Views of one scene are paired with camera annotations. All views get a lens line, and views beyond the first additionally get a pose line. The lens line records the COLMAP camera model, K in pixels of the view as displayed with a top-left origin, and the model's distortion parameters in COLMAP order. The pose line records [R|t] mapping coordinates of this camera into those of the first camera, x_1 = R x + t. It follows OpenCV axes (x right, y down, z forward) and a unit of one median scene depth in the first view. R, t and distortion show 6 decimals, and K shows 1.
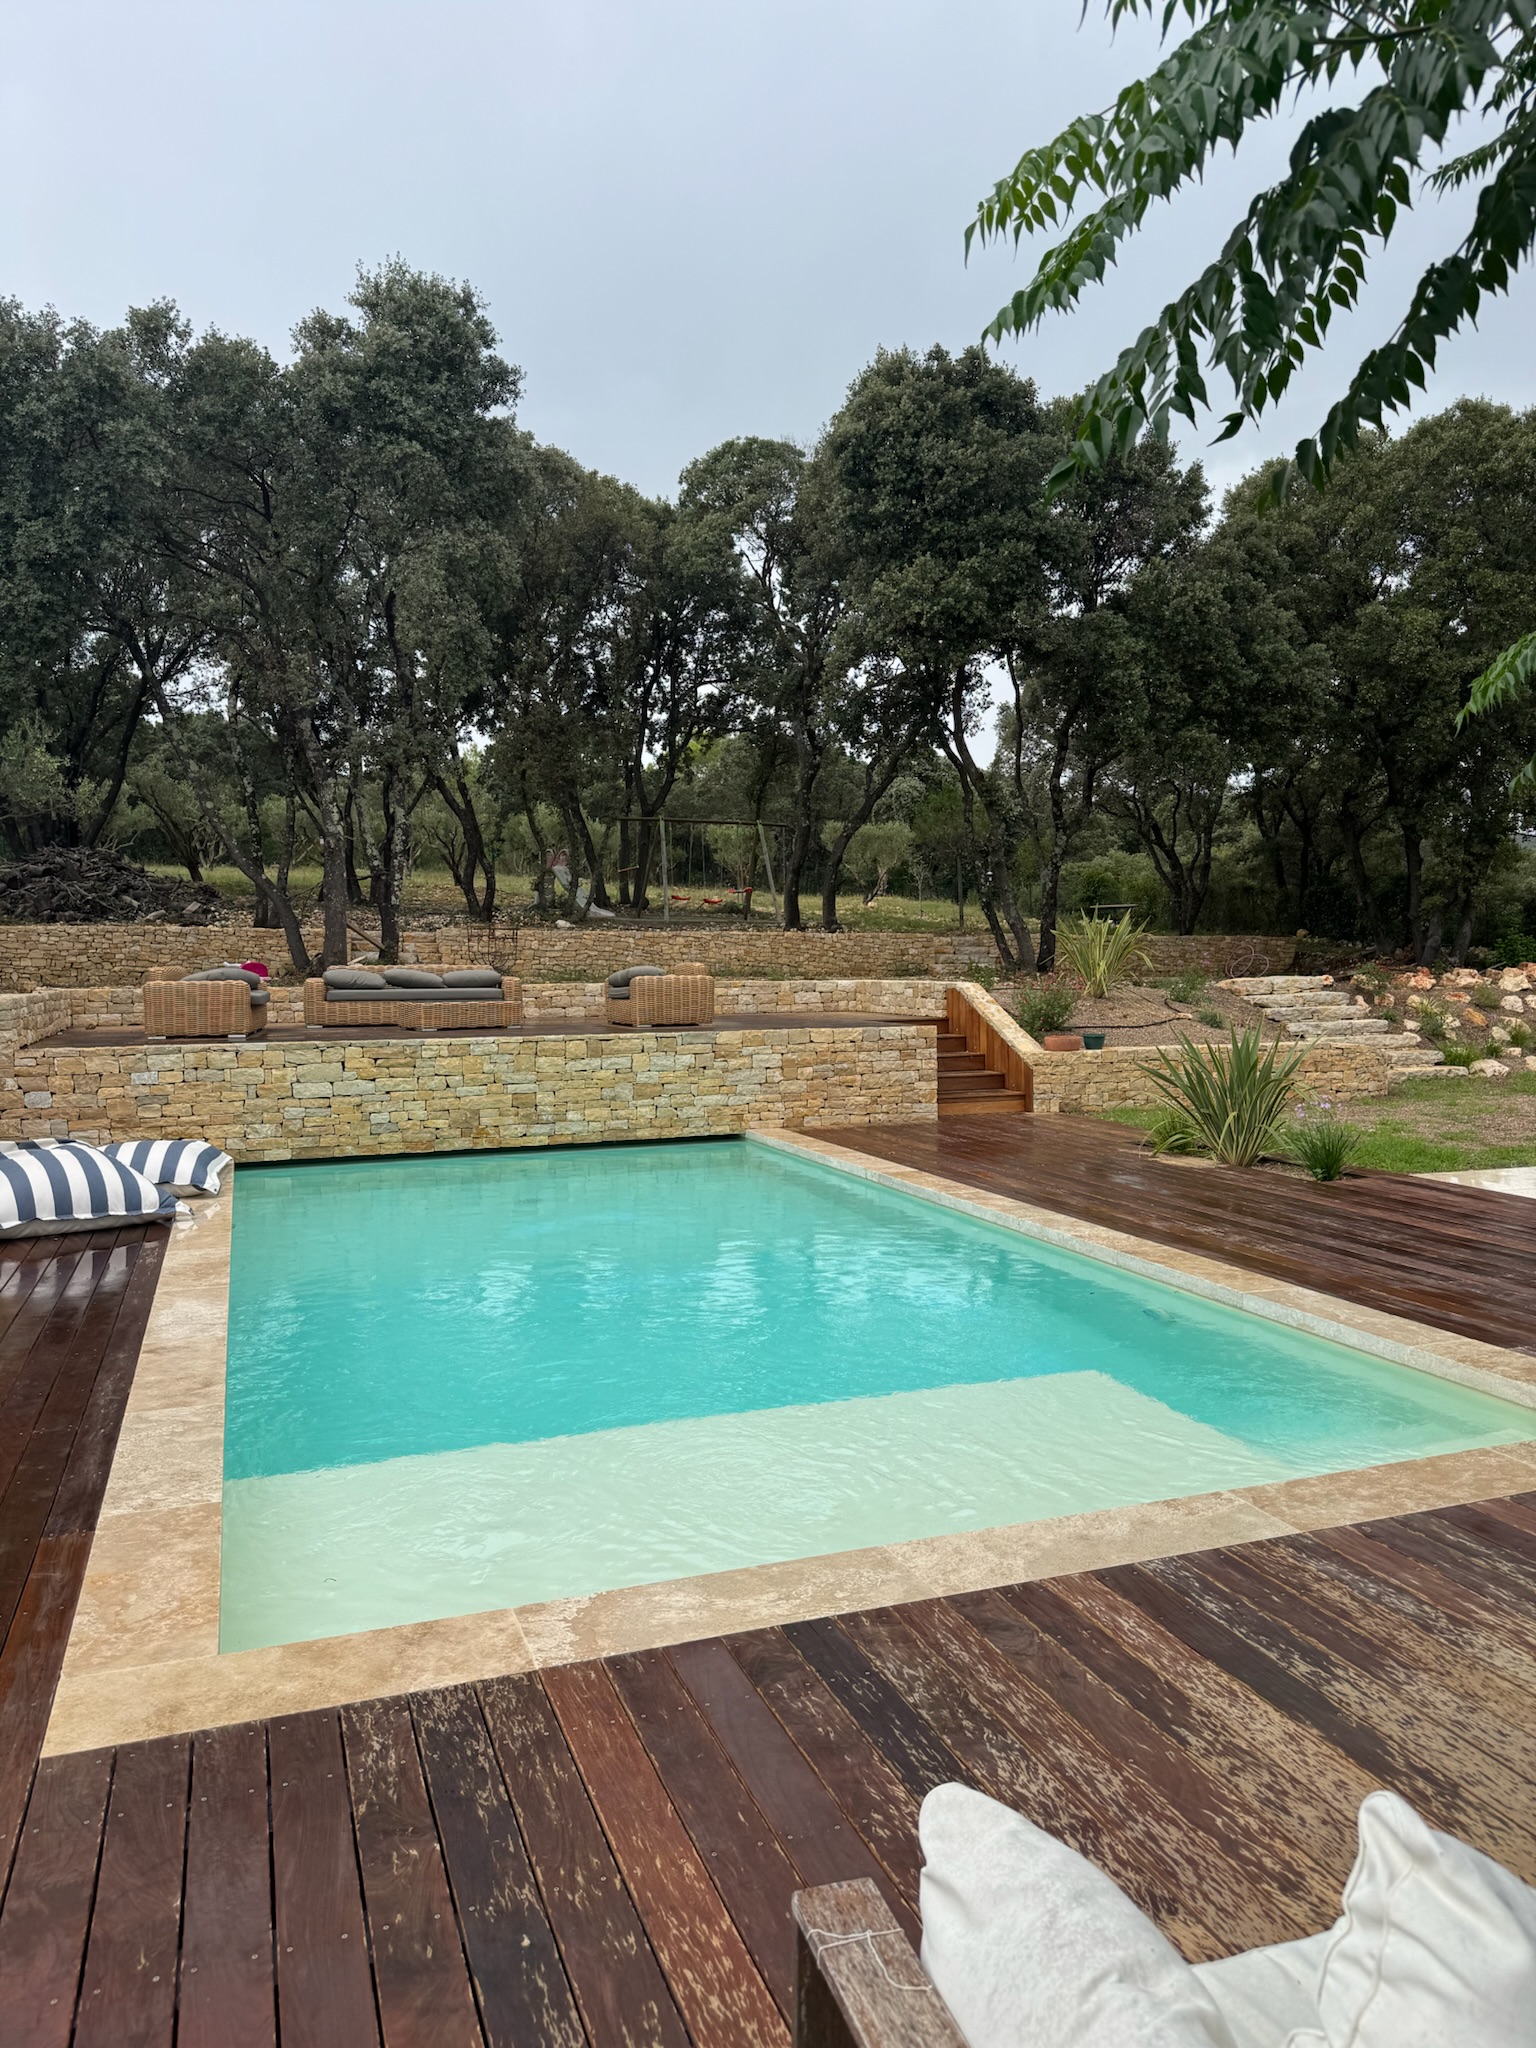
lens RADIAL K [[1412.3, 0, 762.7], [0, 1412.3, 1033.6], [0, 0, 1]] dist [0.170544, -0.330136]
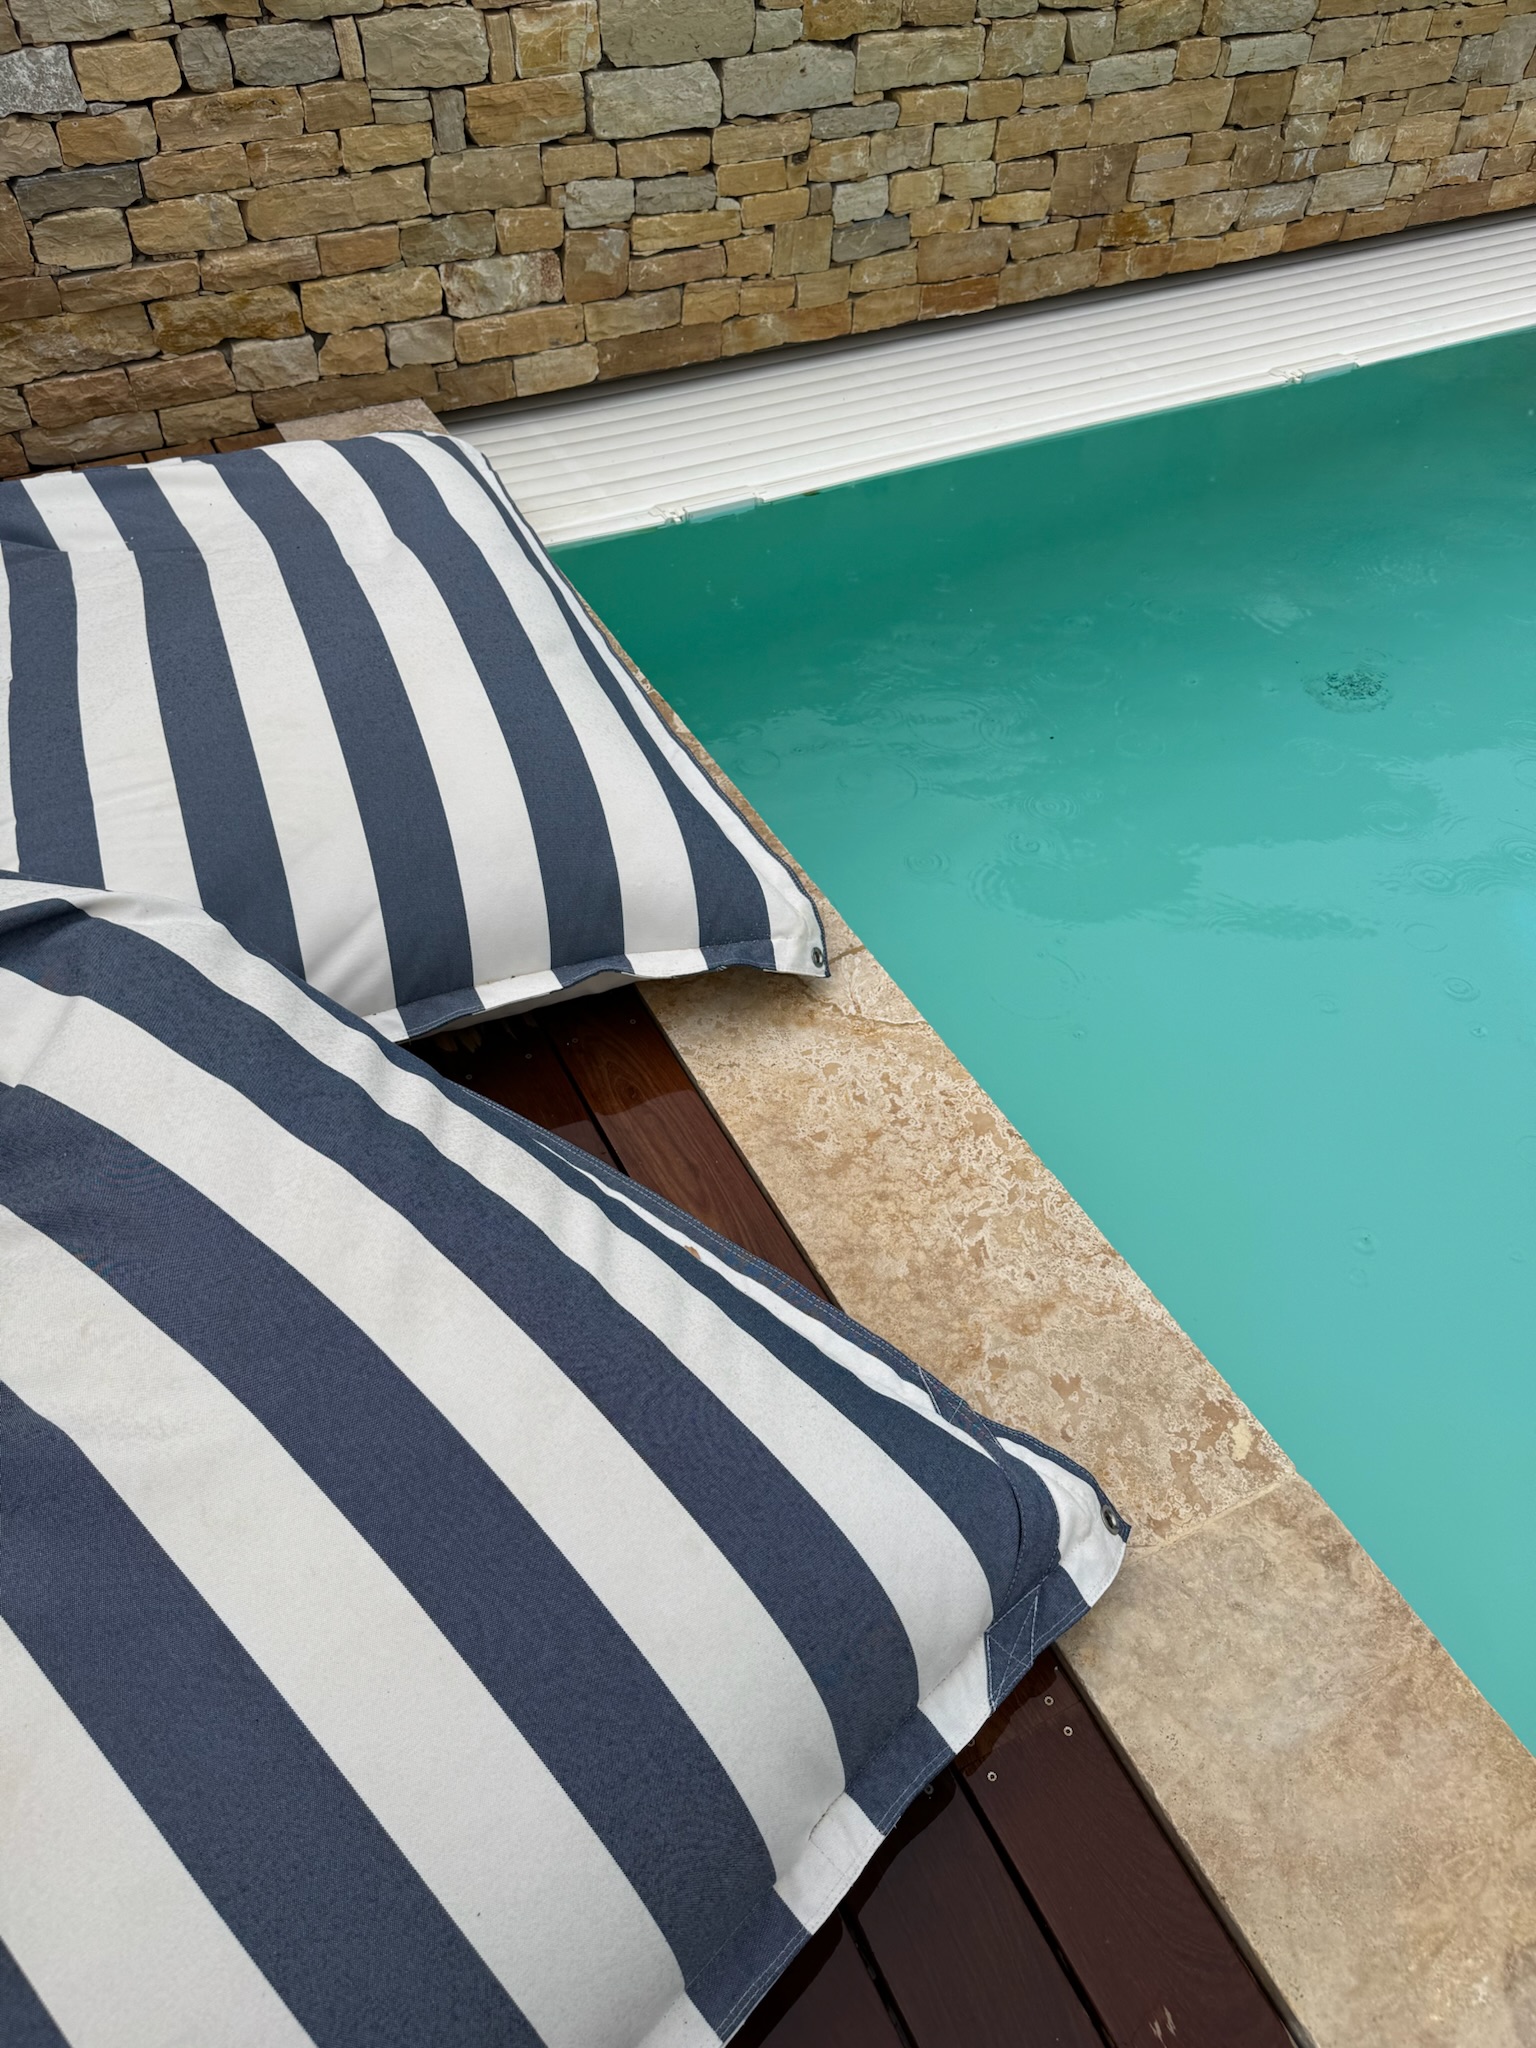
lens RADIAL K [[1426.1, 0, 766.8], [0, 1426.1, 1023.9], [0, 0, 1]] dist [-0.001548, -0.000735]
pose [[0.991806, -0.073533, 0.104470, -0.305797], [-0.018671, 0.725534, 0.687933, -0.015759], [-0.126382, -0.684247, 0.718216, 0.638654]]
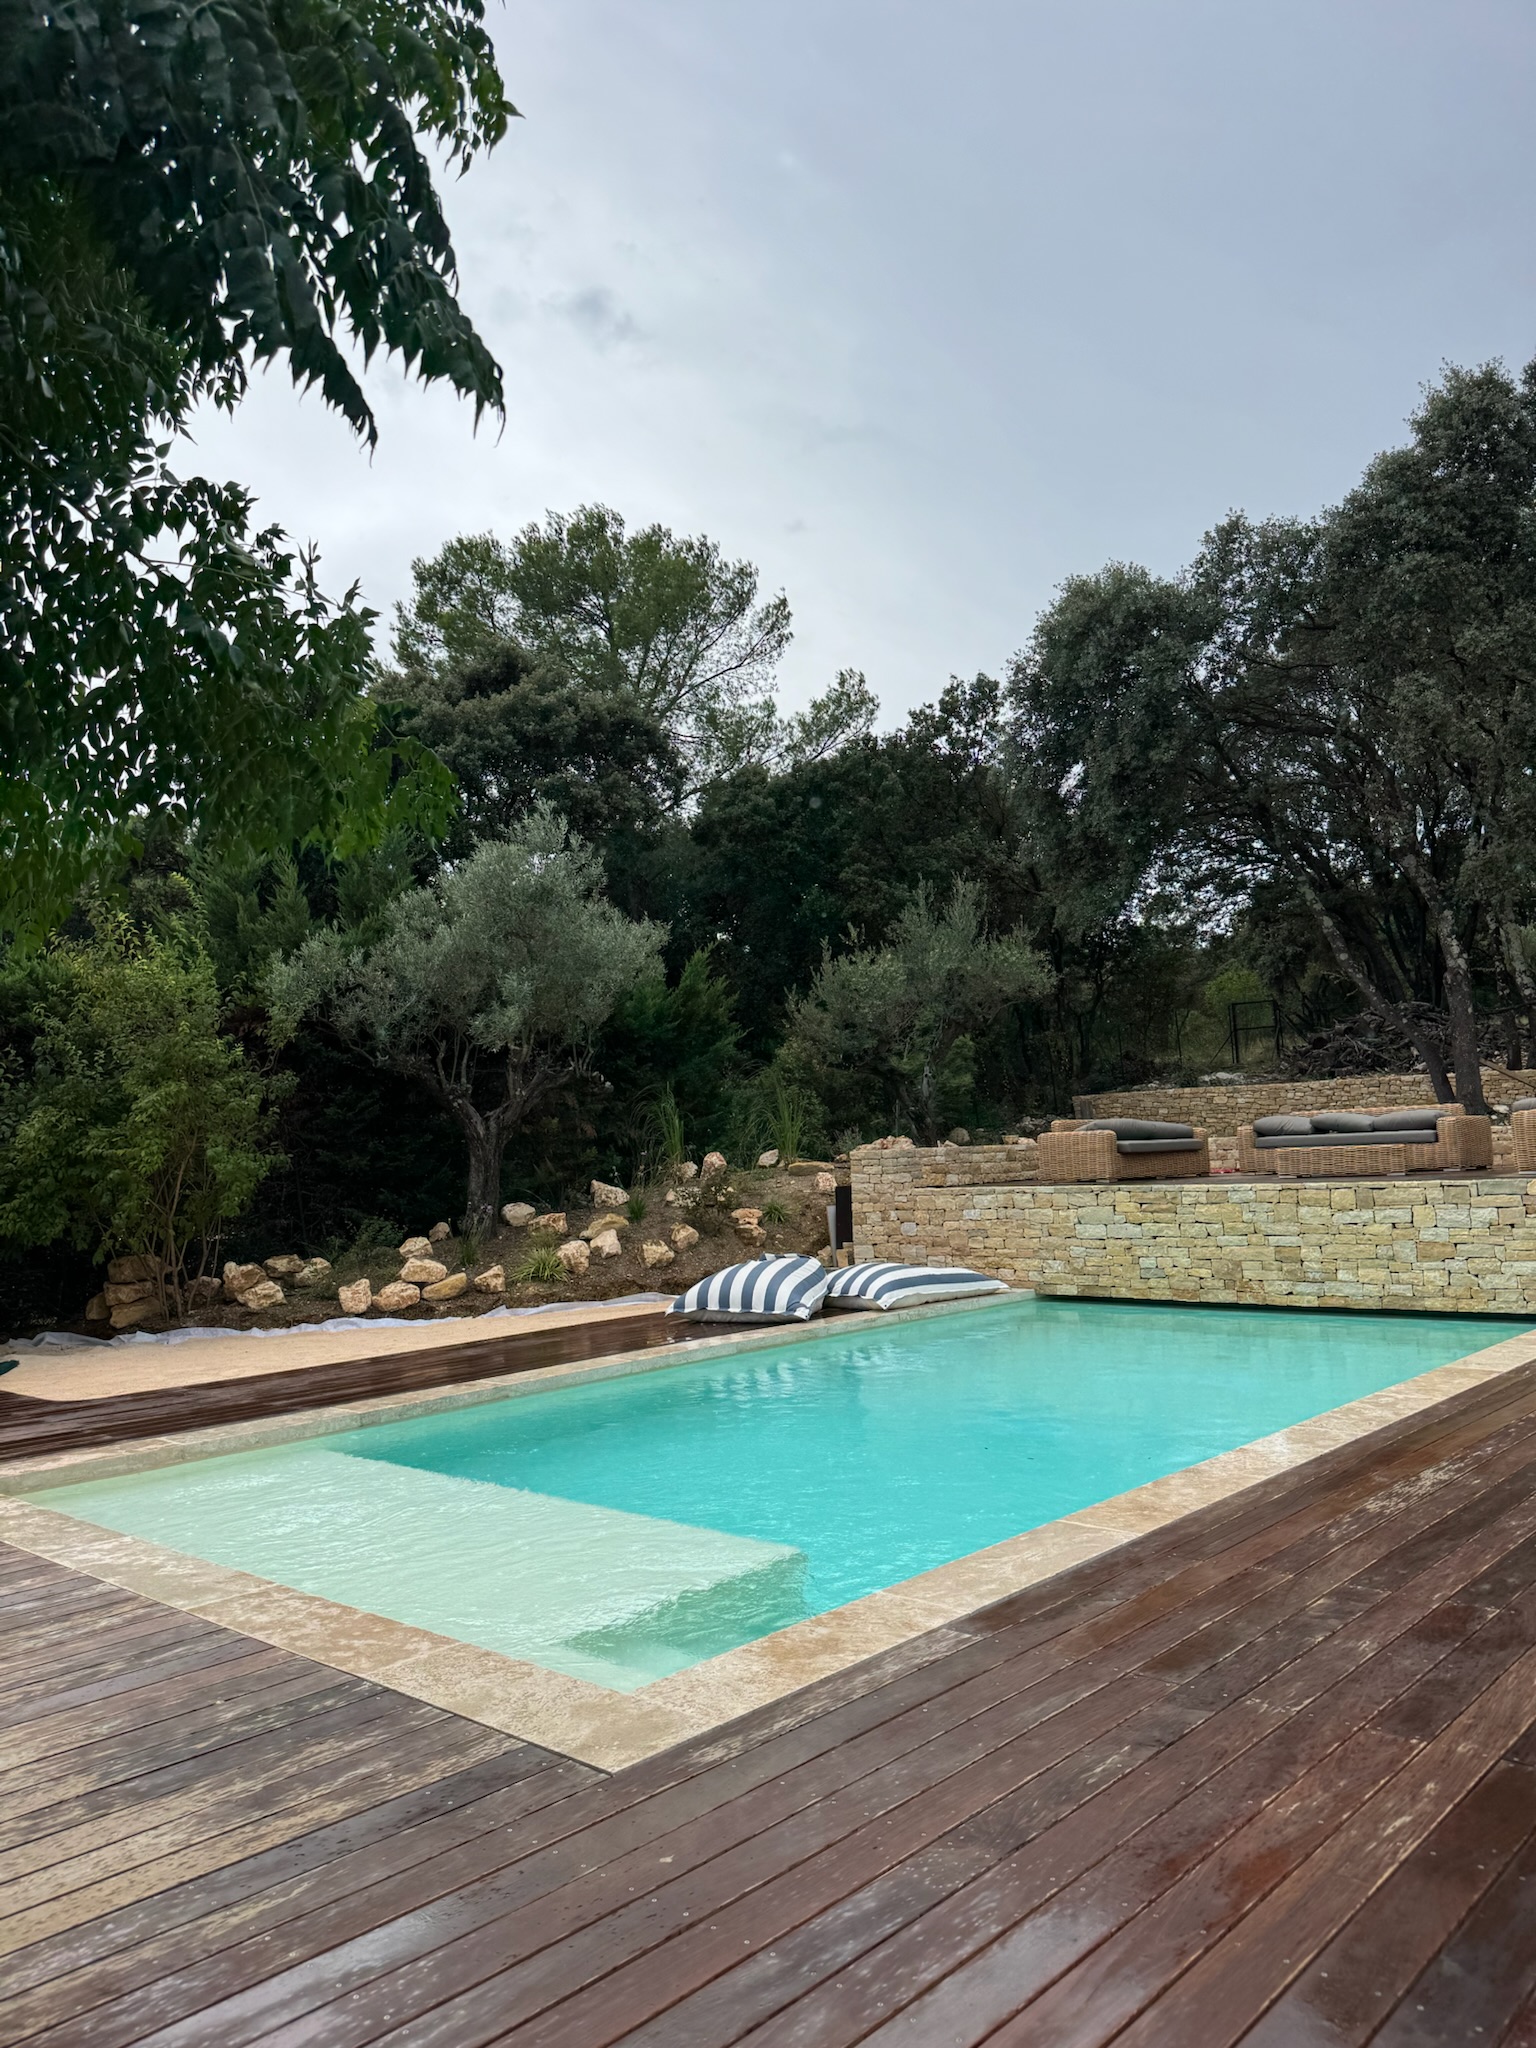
lens RADIAL K [[1414.9, 0, 756.9], [0, 1414.9, 1024.5], [0, 0, 1]] dist [0.175097, -0.330737]
pose [[0.453094, -0.094068, -0.886486, 0.492899], [-0.005690, 0.994092, -0.108395, 0.002708], [0.891445, 0.054157, 0.449882, 0.261805]]
